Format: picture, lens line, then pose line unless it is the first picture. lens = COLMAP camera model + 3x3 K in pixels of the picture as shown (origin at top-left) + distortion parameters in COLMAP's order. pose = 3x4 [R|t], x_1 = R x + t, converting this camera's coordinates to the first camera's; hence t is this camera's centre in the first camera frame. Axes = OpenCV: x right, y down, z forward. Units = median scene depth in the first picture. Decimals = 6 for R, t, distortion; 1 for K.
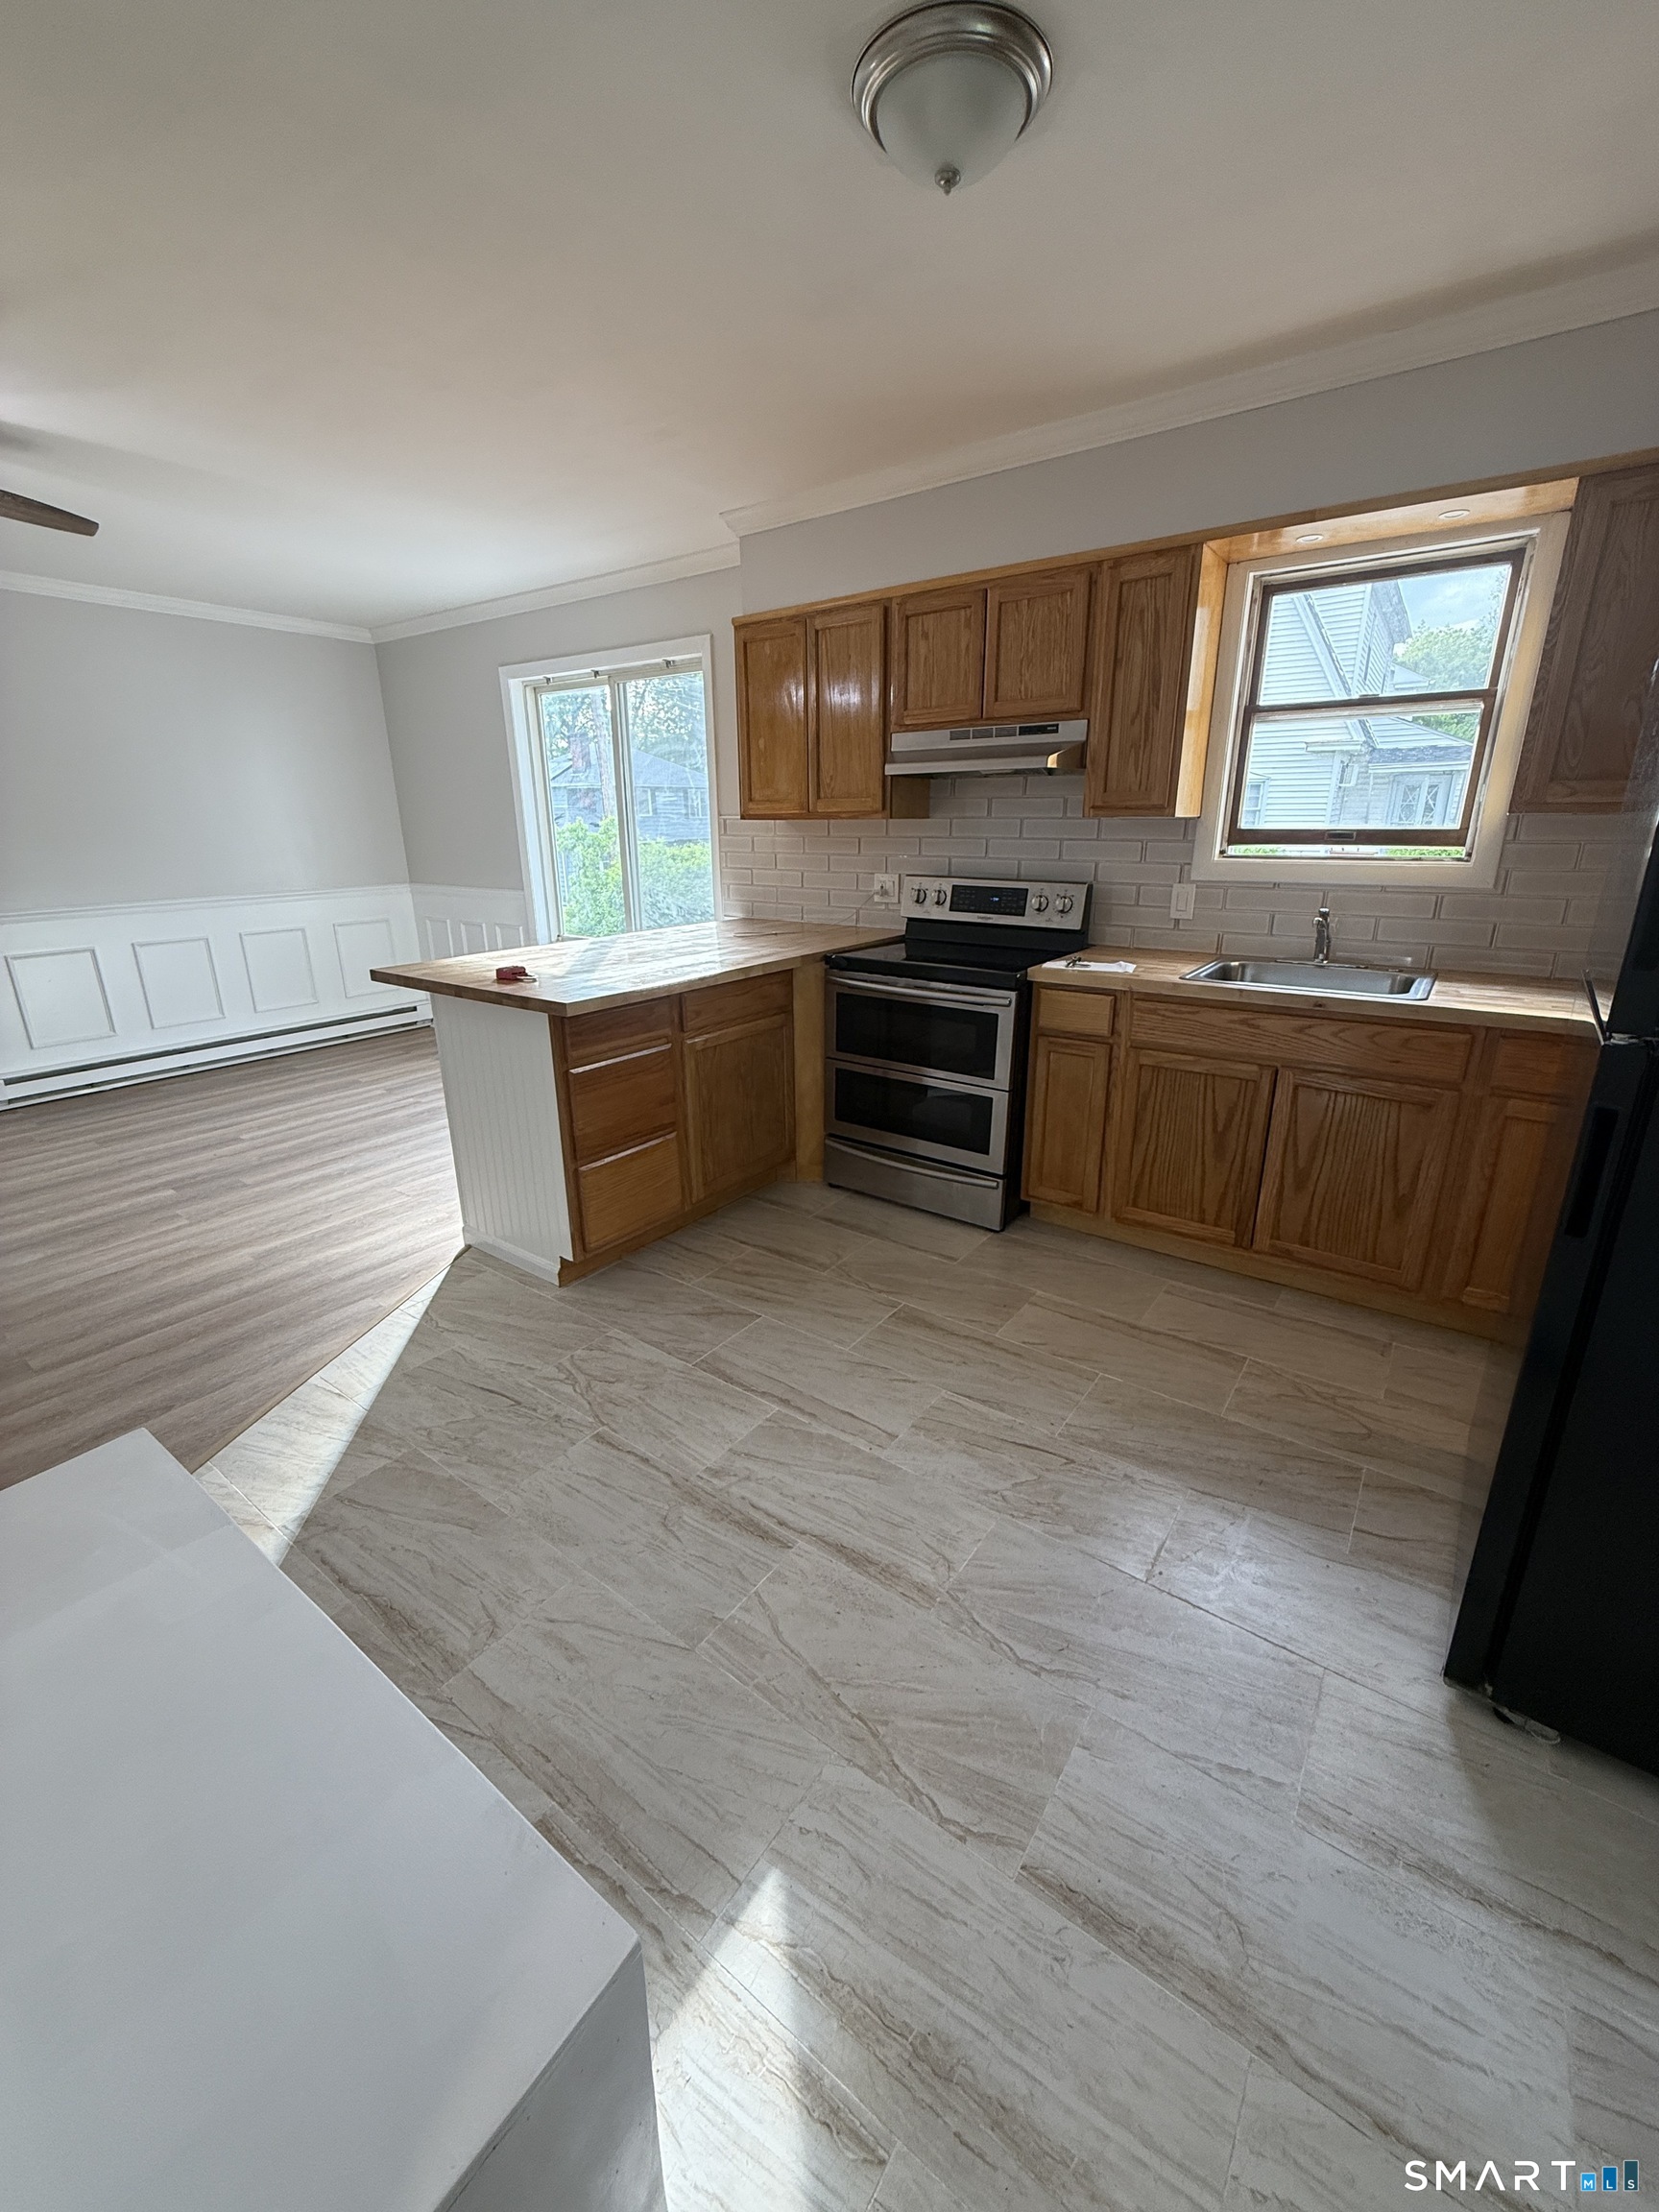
lens RADIAL K [[880.7, 0, 833.1], [0, 880.7, 1100.6], [0, 0, 1]] dist [0.000295, 0.000302]
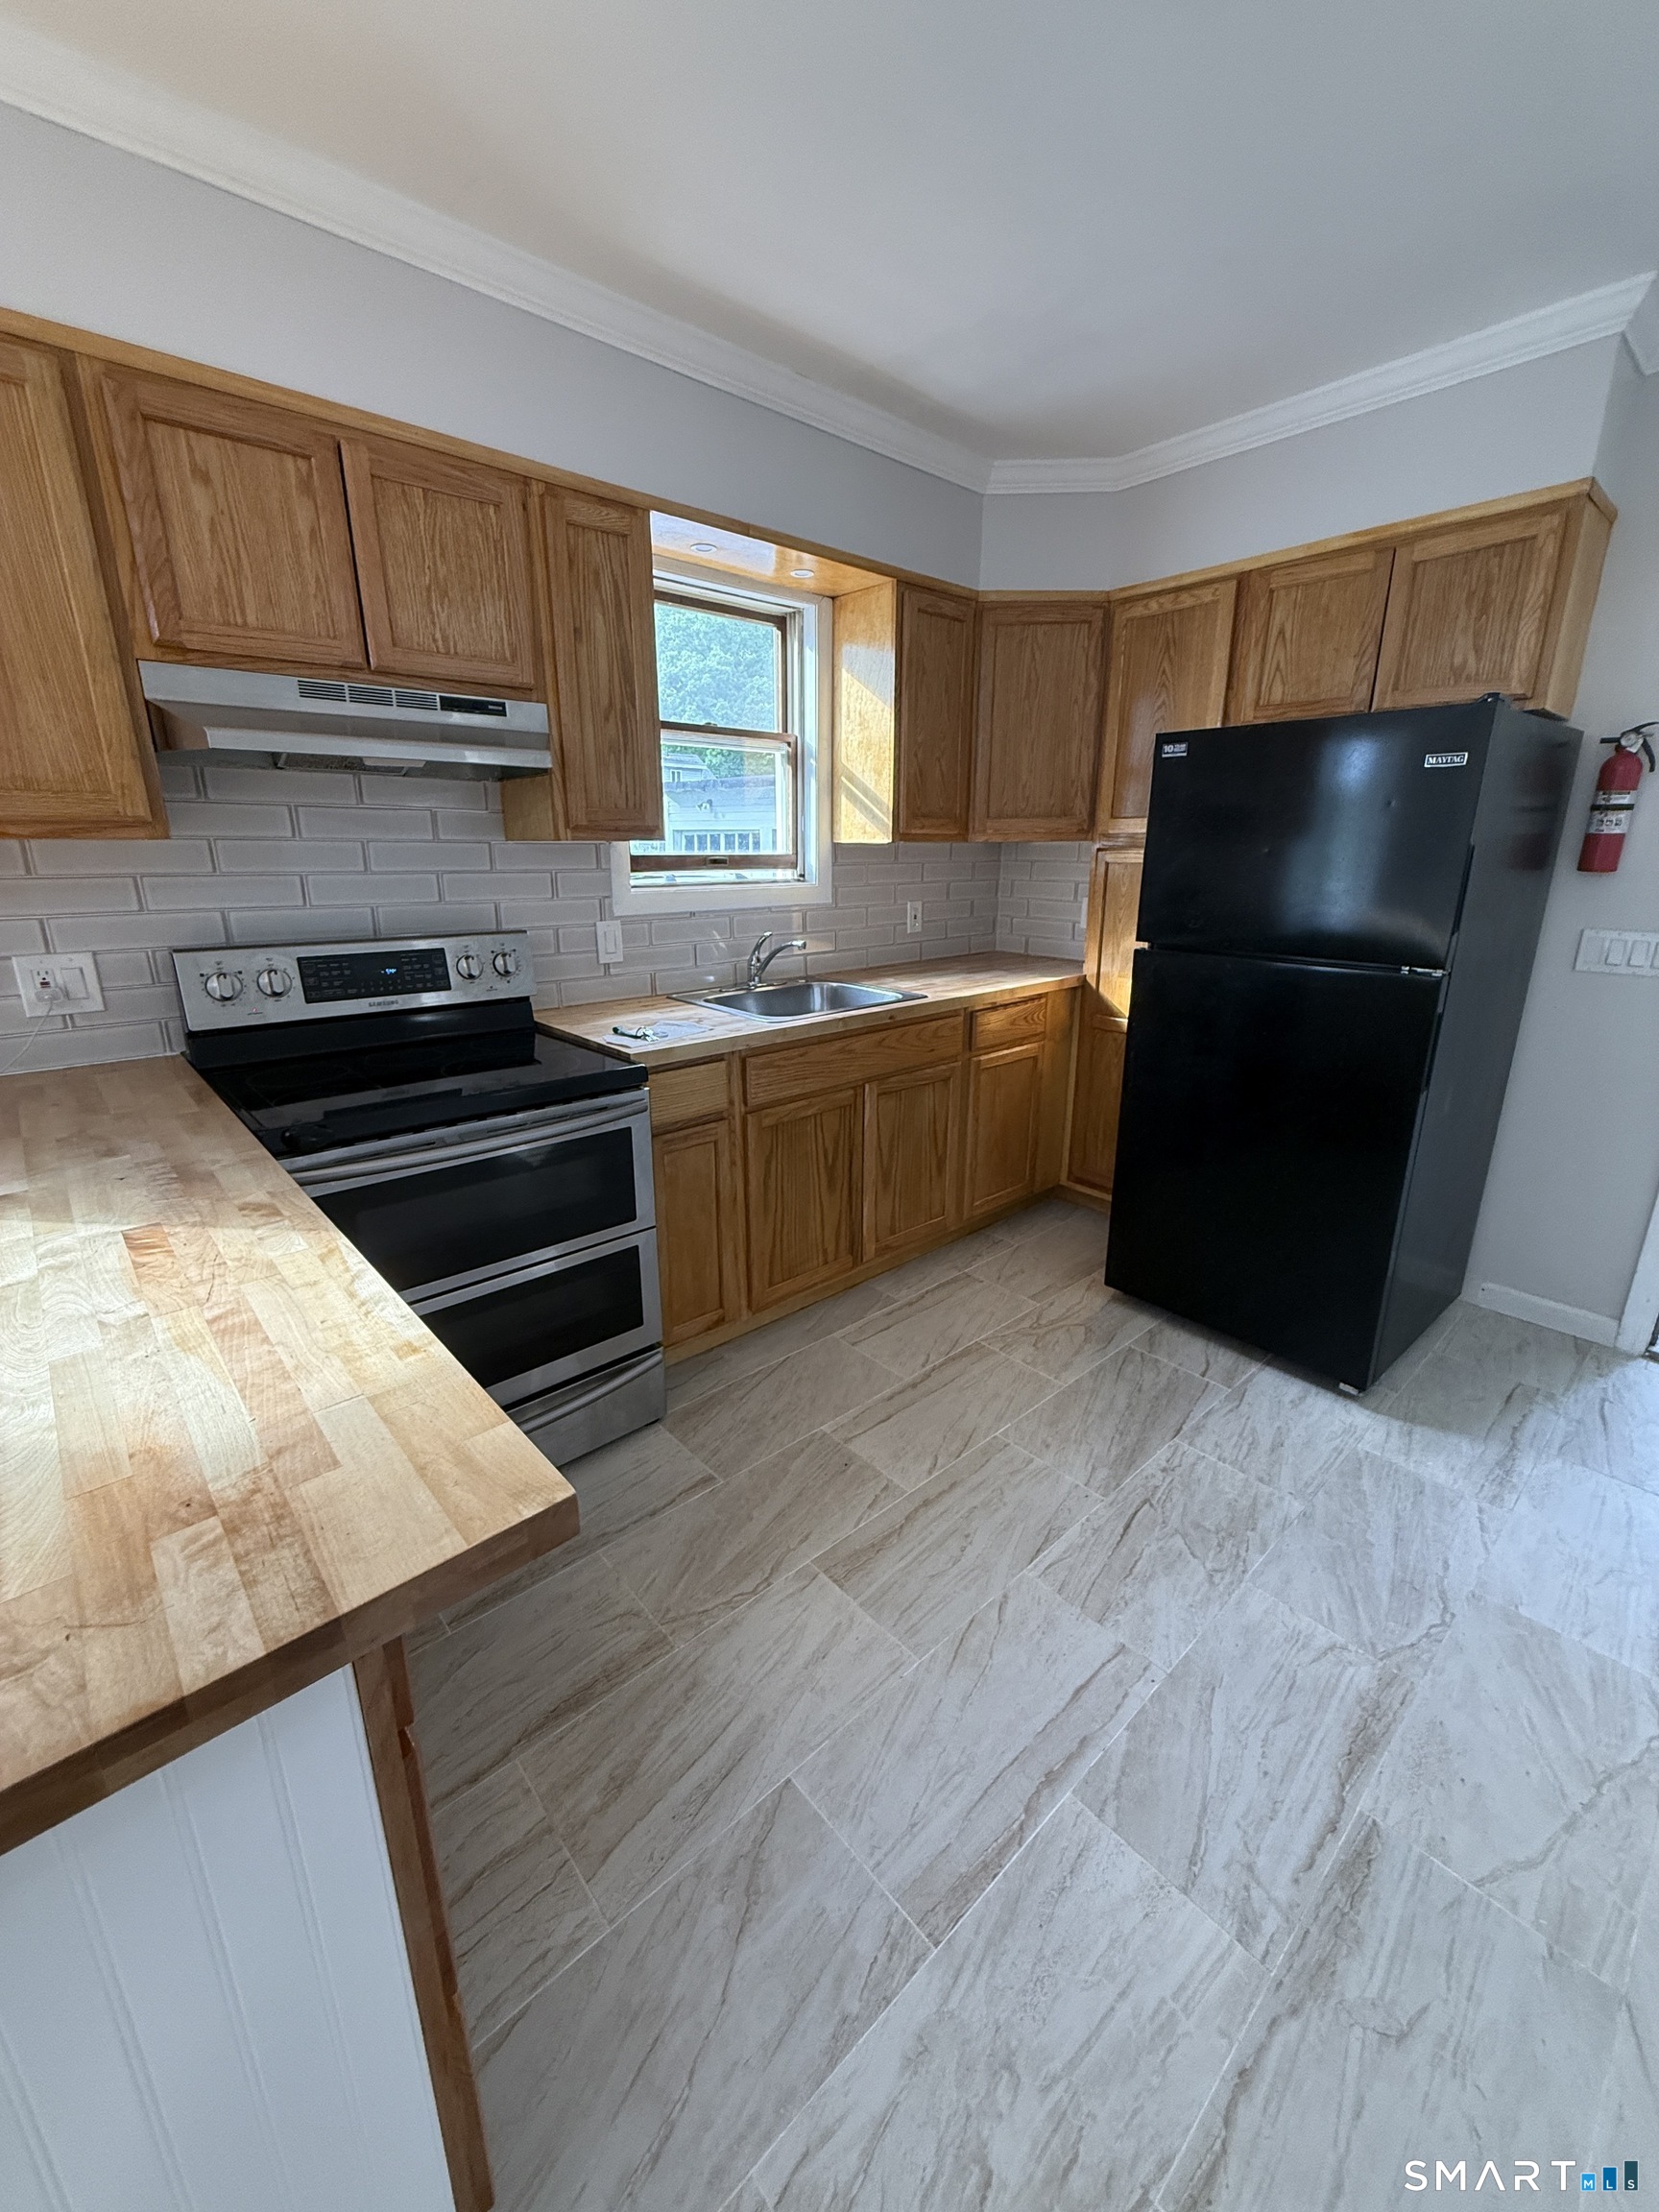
lens RADIAL K [[880.7, 0, 833.1], [0, 880.7, 1100.6], [0, 0, 1]] dist [0.000295, 0.000302]
pose [[0.210200, -0.268483, 0.940071, -0.425027], [0.292061, 0.934889, 0.201699, -0.214180], [-0.933015, 0.232161, 0.274927, 0.678478]]
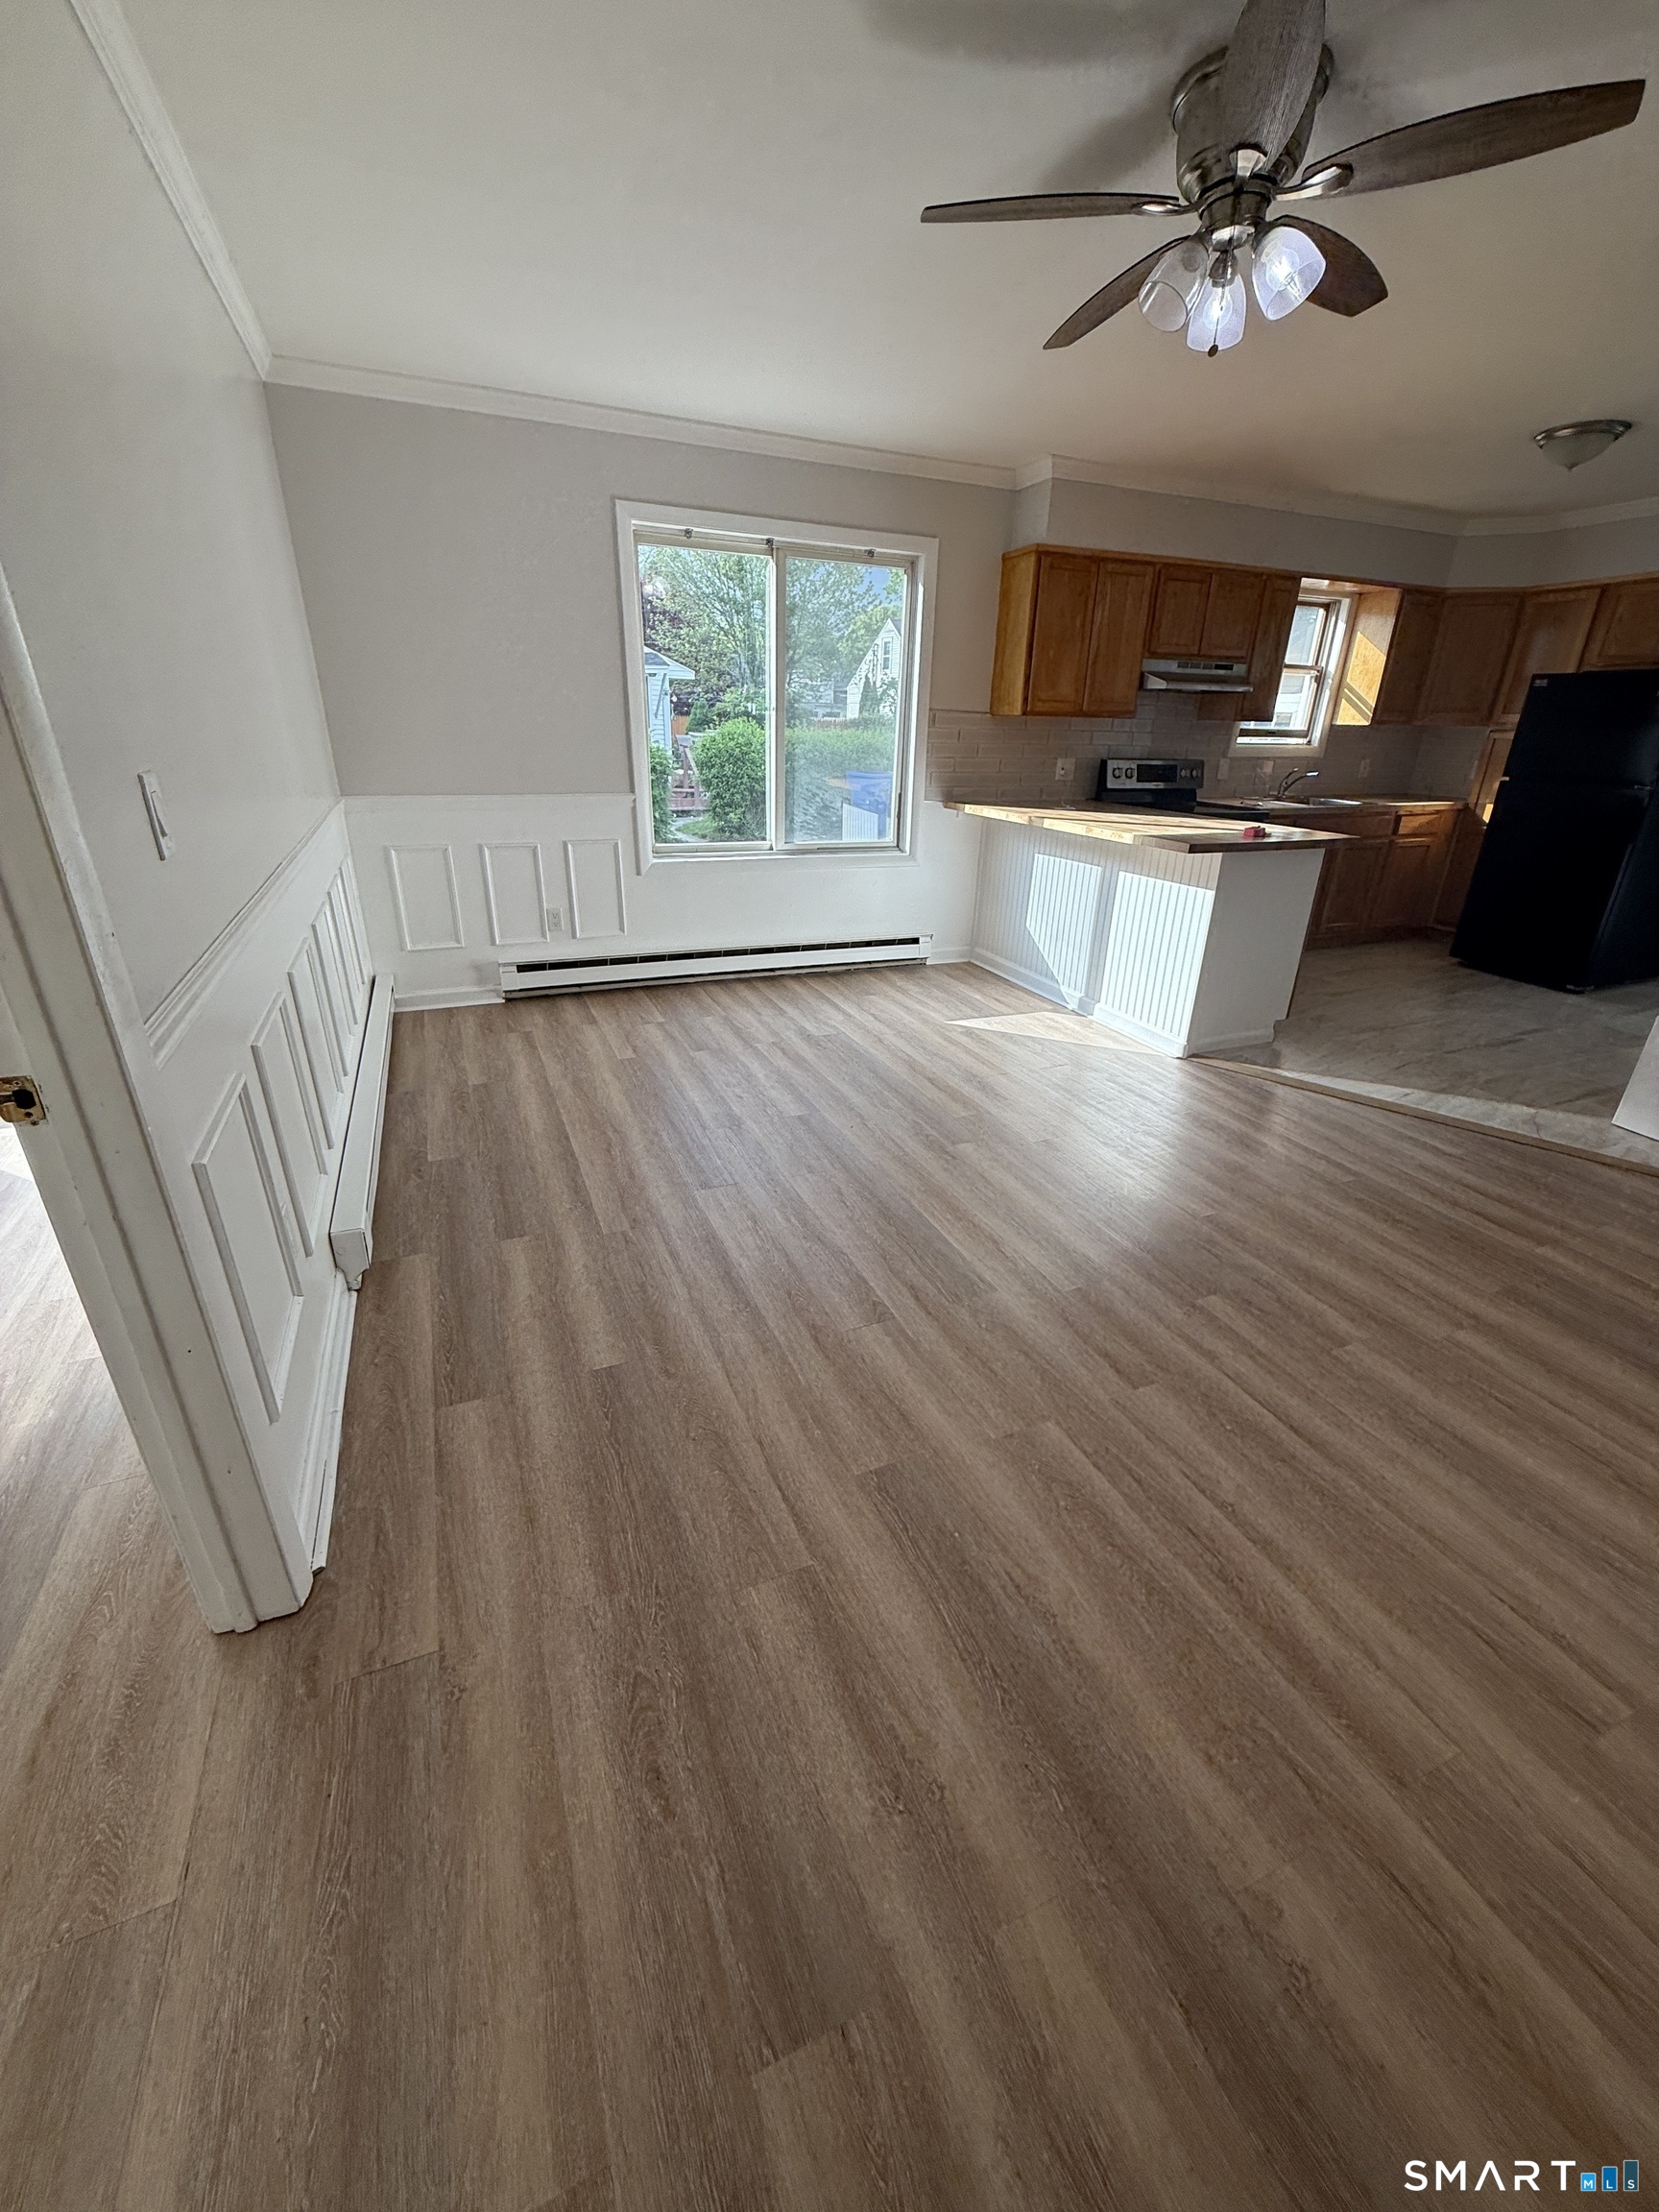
lens RADIAL K [[880.7, 0, 833.1], [0, 880.7, 1100.6], [0, 0, 1]] dist [0.000295, 0.000302]
pose [[0.513441, -0.327168, 0.793309, -1.887832], [0.237408, 0.942542, 0.235059, -0.222731], [-0.824630, 0.067649, 0.561612, 0.765648]]
